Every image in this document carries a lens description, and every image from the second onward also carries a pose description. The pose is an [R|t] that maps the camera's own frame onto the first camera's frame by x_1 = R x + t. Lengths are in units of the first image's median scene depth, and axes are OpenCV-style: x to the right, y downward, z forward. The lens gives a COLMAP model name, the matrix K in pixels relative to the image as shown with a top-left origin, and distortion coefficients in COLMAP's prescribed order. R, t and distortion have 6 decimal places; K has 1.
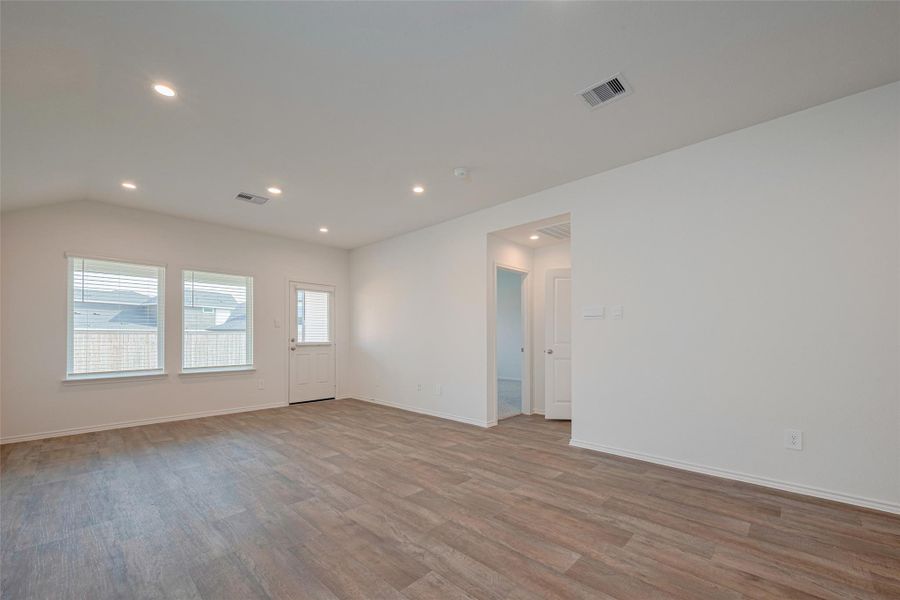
lens RADIAL K [[367.0, 0, 454.6], [0, 367.0, 328.9], [0, 0, 1]] dist [-0.000966, -0.000342]
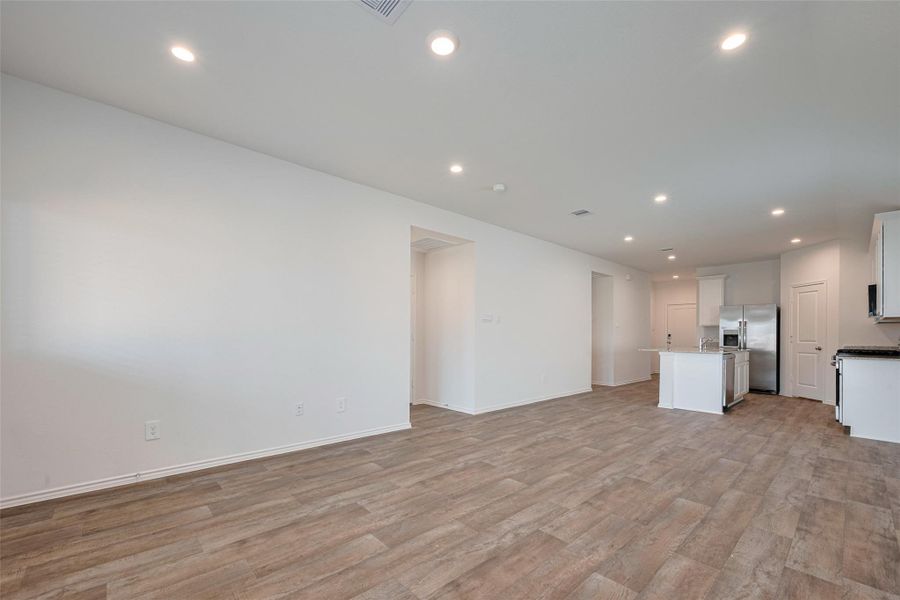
lens RADIAL K [[369.4, 0, 454.3], [0, 369.4, 339.2], [0, 0, 1]] dist [-0.001581, -0.000366]
pose [[0.069602, -0.008802, 0.997536, -0.266075], [-0.031273, 0.999450, 0.011001, 0.005925], [-0.997085, -0.031962, 0.069288, 0.250881]]
